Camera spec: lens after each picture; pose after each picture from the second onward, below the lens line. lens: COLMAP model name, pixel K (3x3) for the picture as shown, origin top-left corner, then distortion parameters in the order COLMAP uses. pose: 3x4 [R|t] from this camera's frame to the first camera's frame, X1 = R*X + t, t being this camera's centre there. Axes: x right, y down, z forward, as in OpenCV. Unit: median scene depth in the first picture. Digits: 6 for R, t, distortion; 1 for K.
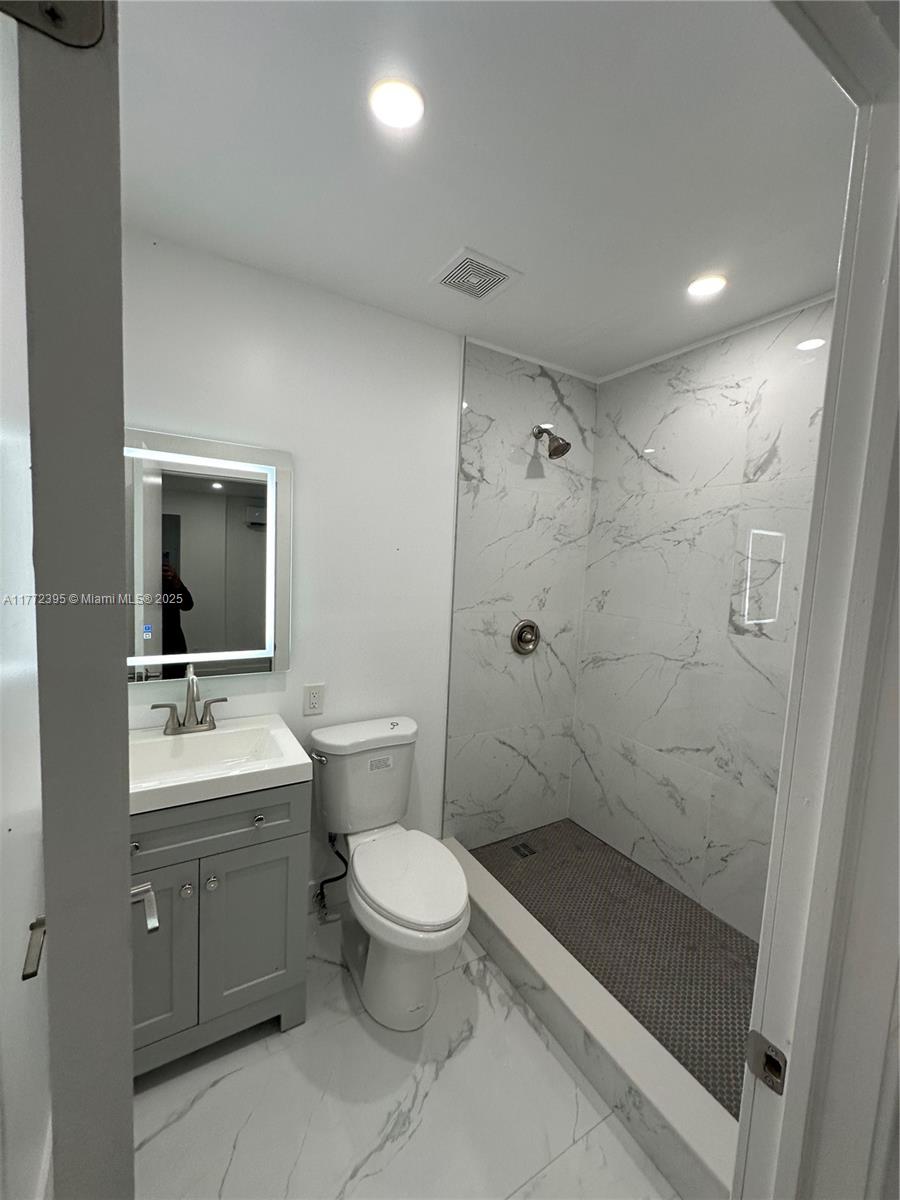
lens RADIAL K [[480.1, 0, 450.0], [0, 480.1, 600.0], [0, 0, 1]] dist [0.000199, 0.000029]
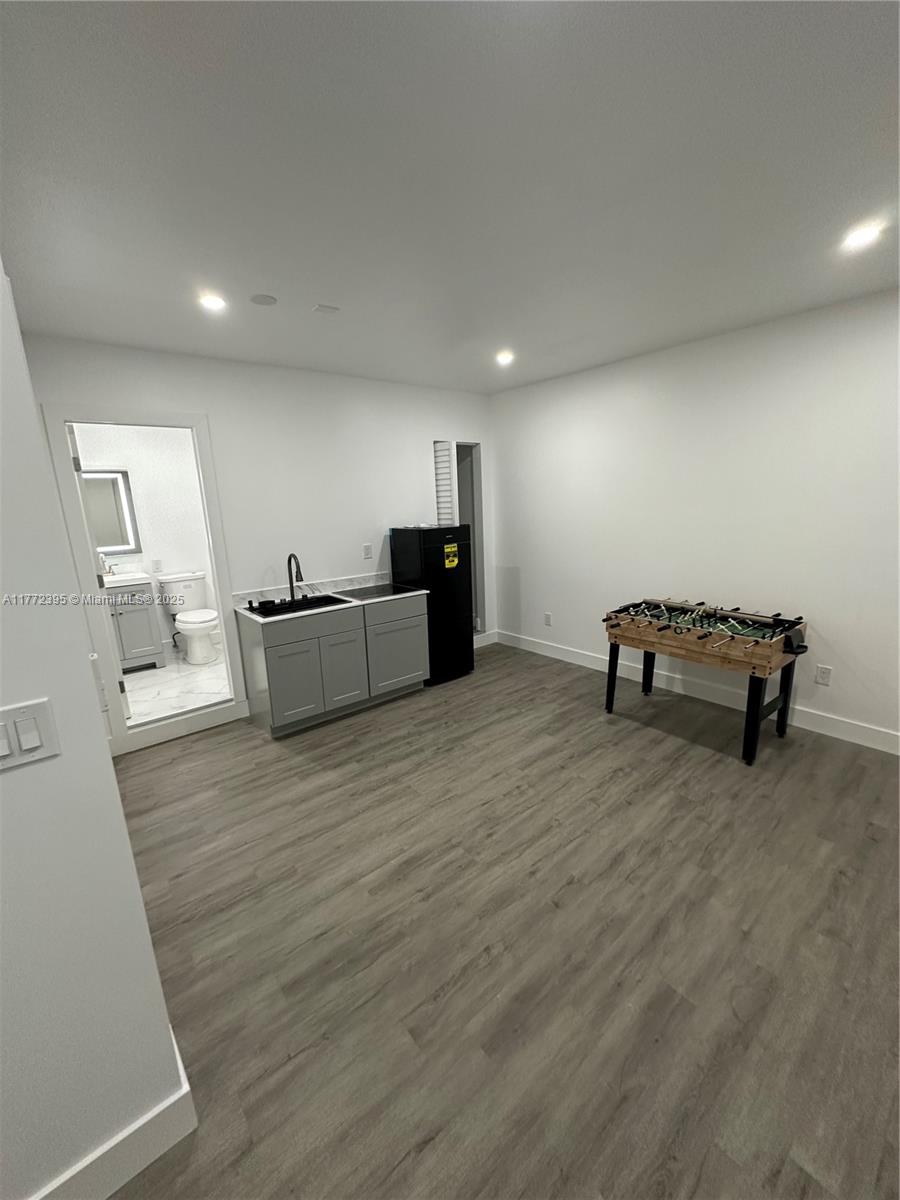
lens RADIAL K [[480.1, 0, 450.0], [0, 480.1, 600.0], [0, 0, 1]] dist [0.000199, 0.000029]
pose [[0.985519, -0.119359, 0.120443, 0.979942], [0.103603, 0.986146, 0.129544, 0.240215], [-0.134237, -0.115190, 0.984231, -1.840185]]
